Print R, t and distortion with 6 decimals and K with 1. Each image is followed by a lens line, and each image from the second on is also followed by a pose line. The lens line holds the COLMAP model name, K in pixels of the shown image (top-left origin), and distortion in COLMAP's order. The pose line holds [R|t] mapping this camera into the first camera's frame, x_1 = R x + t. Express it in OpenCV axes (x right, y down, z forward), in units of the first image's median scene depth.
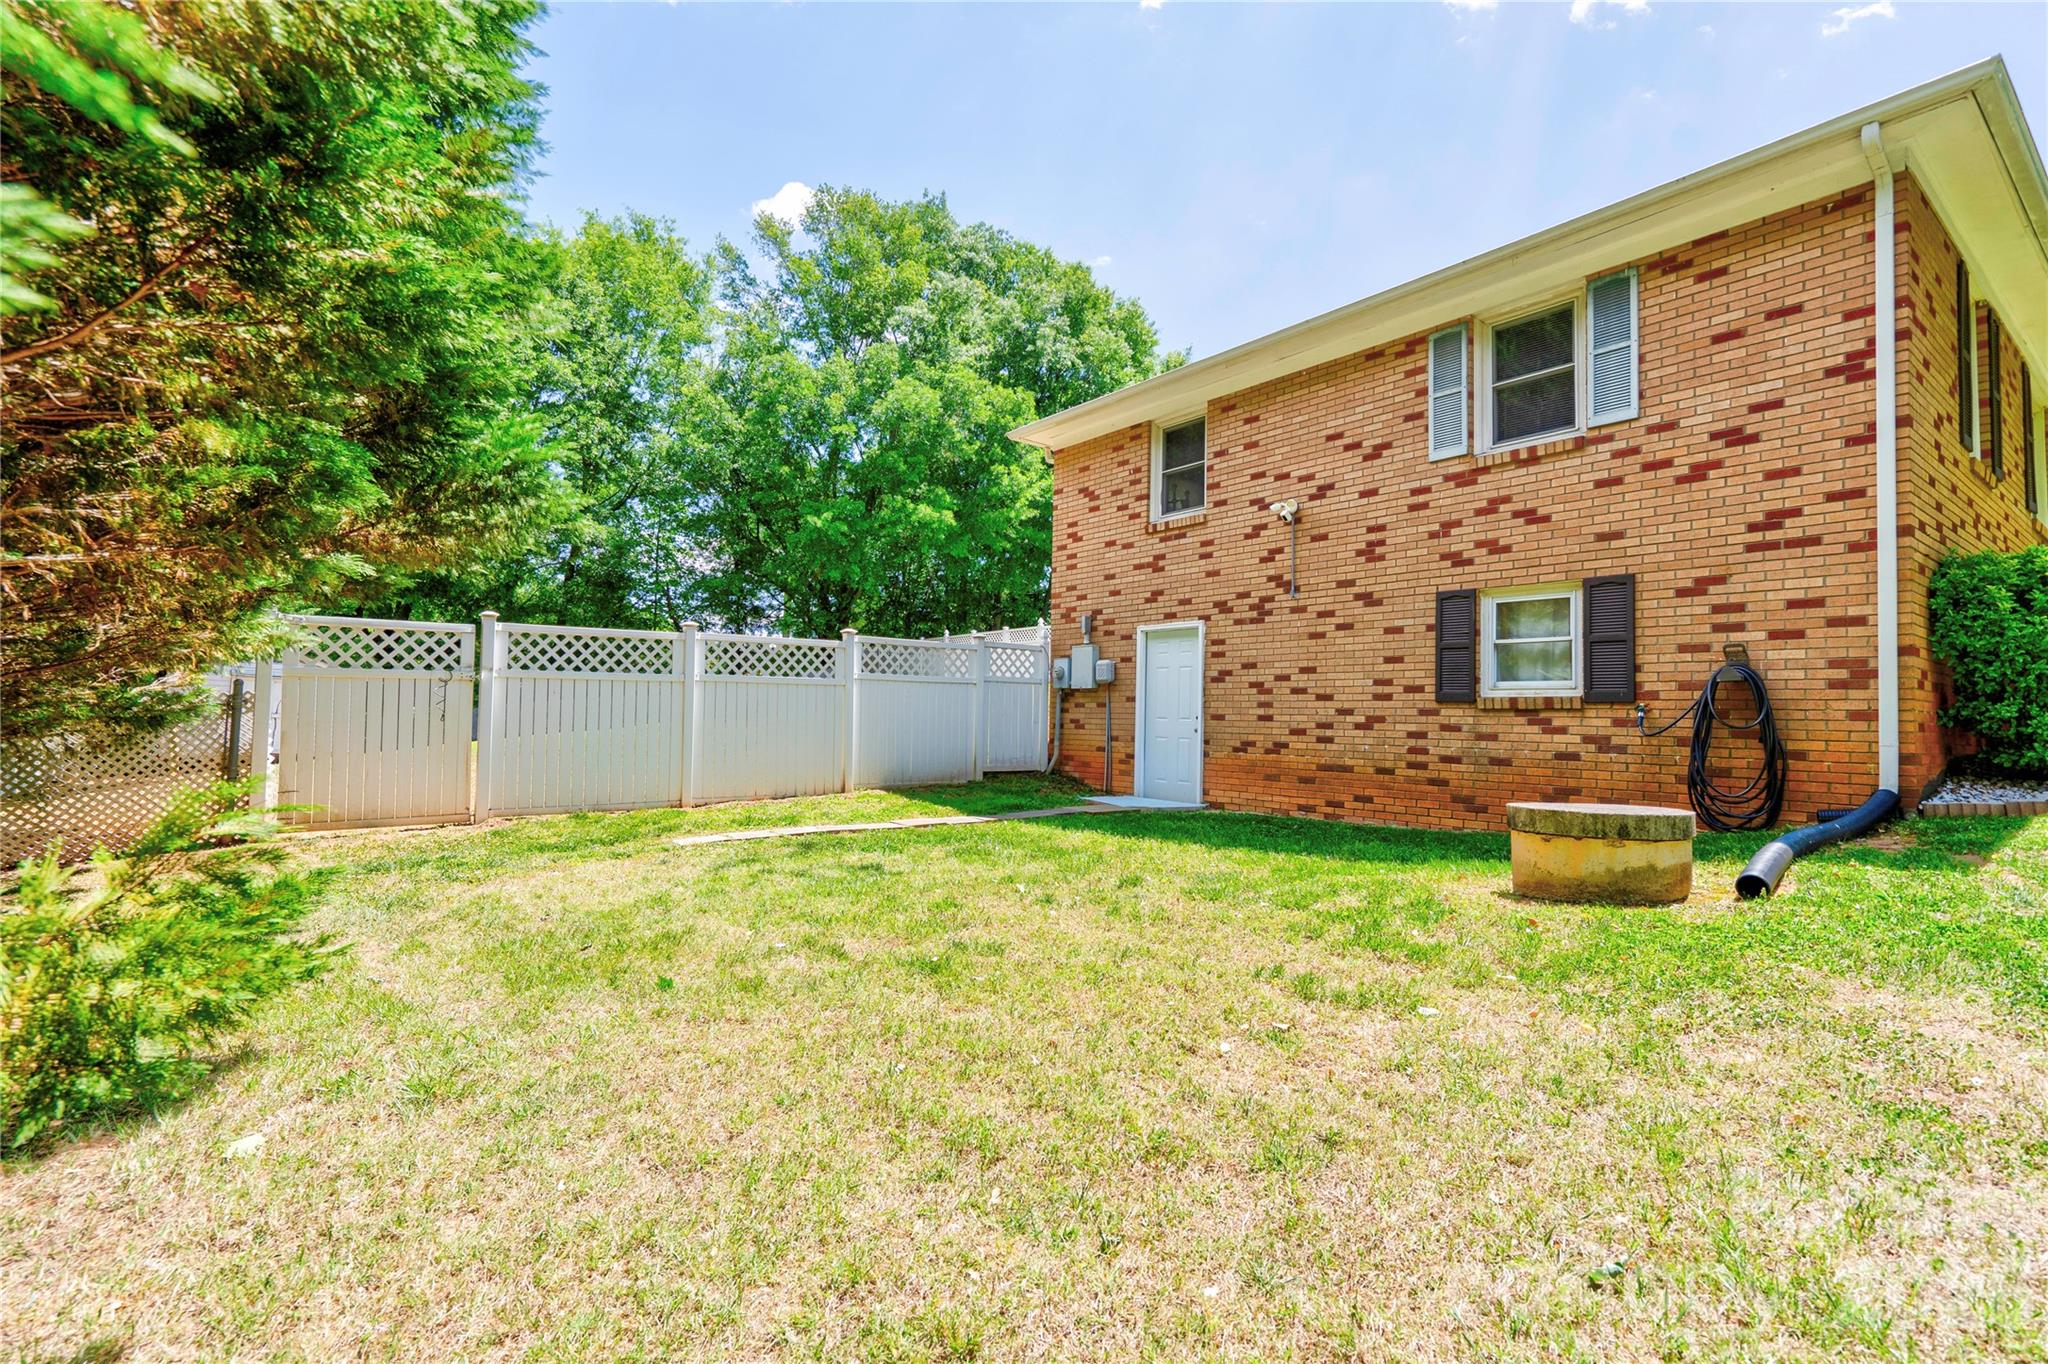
lens RADIAL K [[941.3, 0, 1015.6], [0, 941.3, 673.6], [0, 0, 1]] dist [-0.009752, 0.016777]
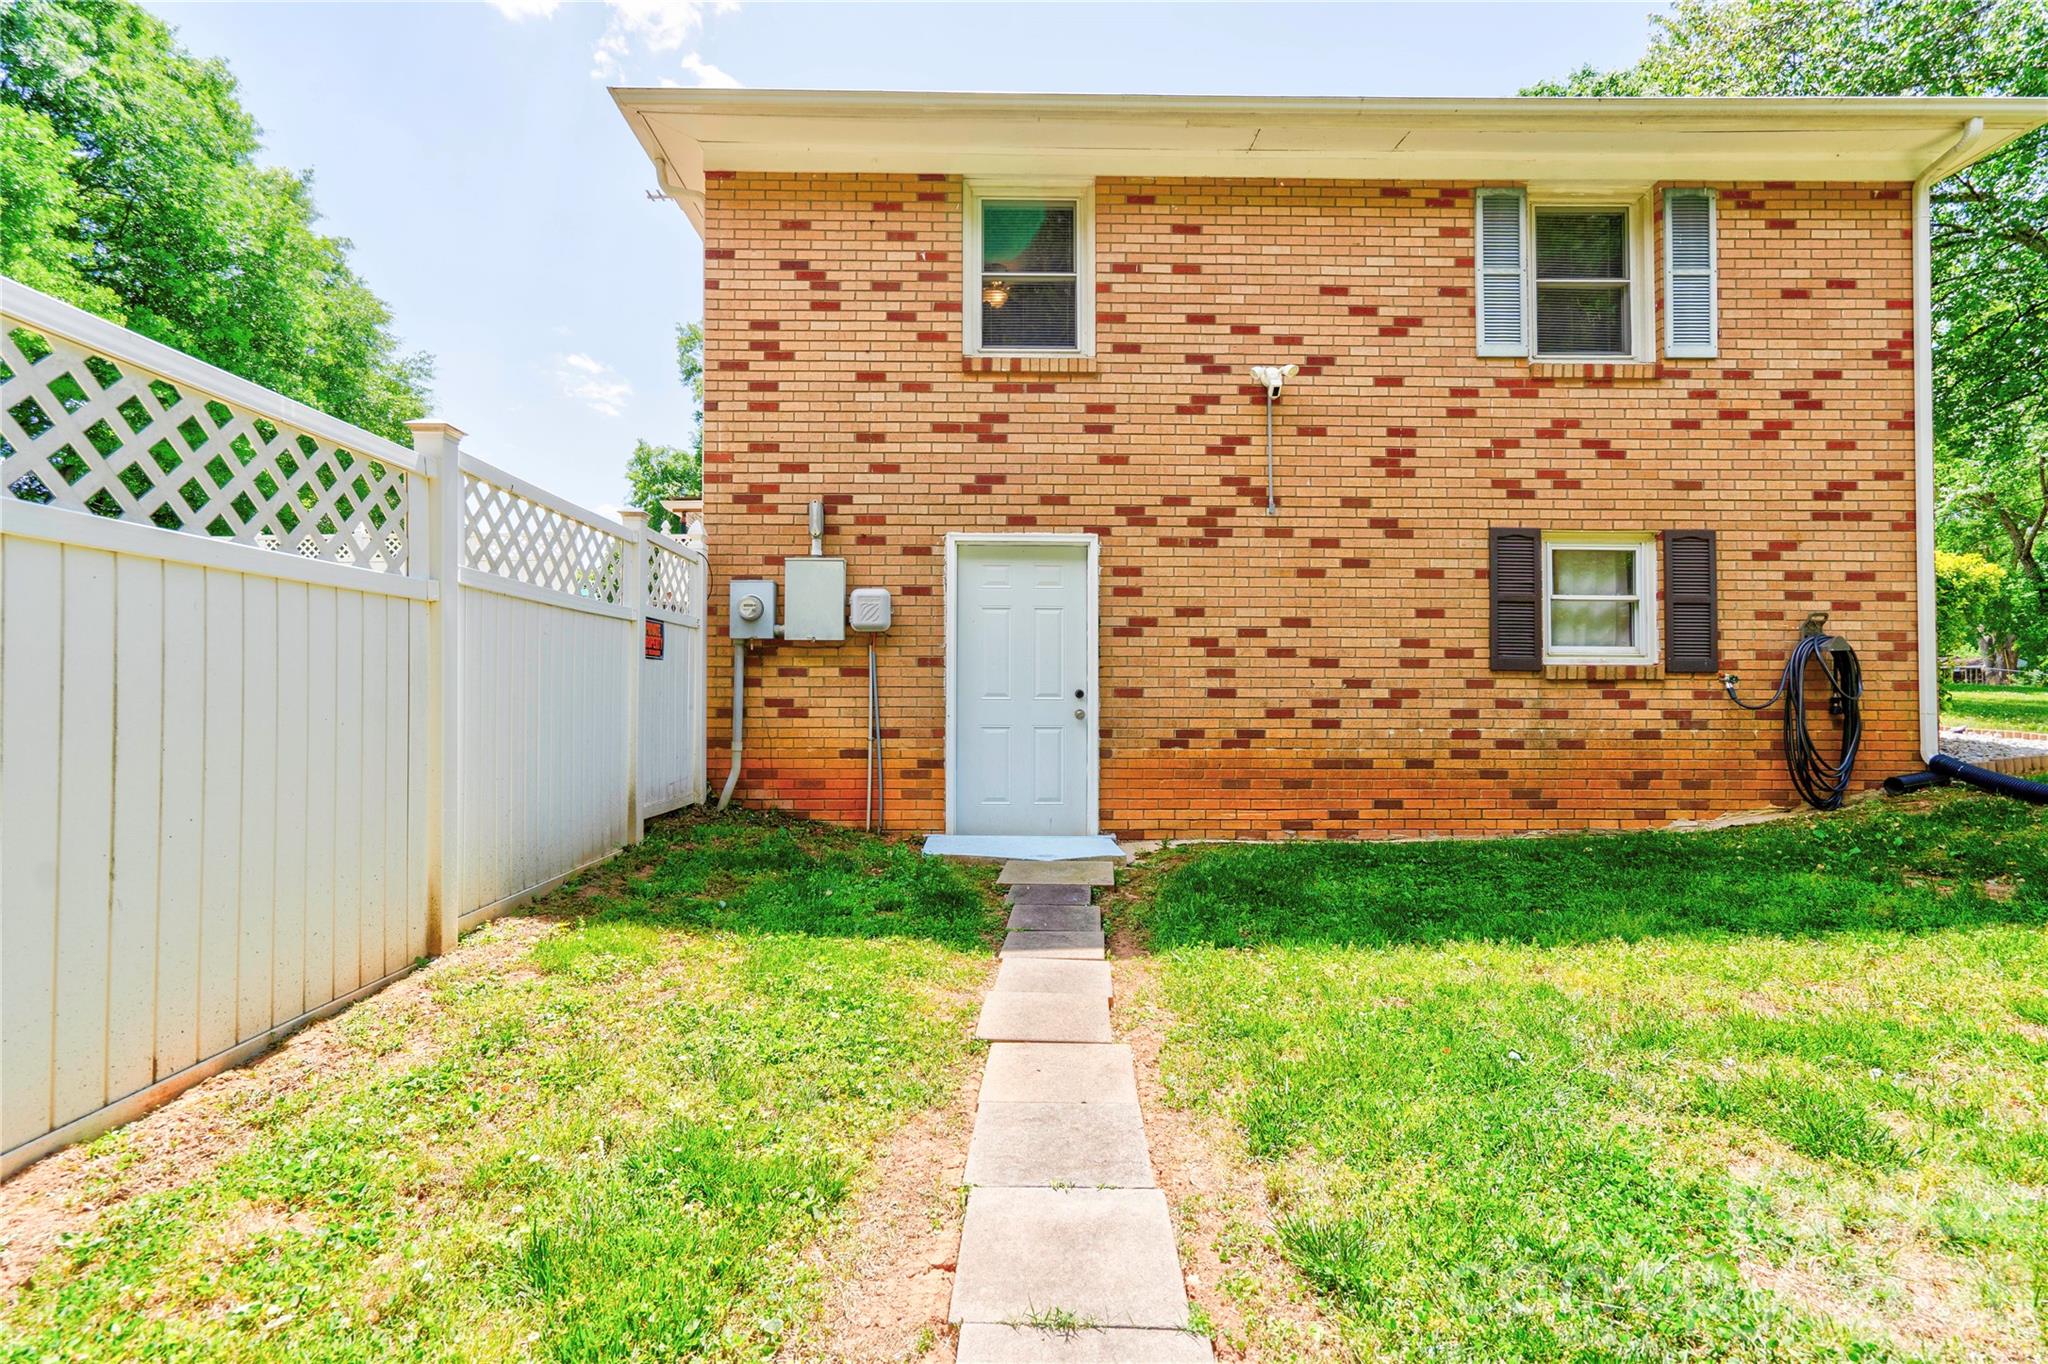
lens RADIAL K [[941.3, 0, 1015.6], [0, 941.3, 673.6], [0, 0, 1]] dist [-0.009752, 0.016777]
pose [[0.600012, 0.004161, 0.799980, -0.394373], [-0.030808, 0.999365, 0.017909, 0.030318], [-0.799398, -0.035392, 0.599759, 0.830665]]
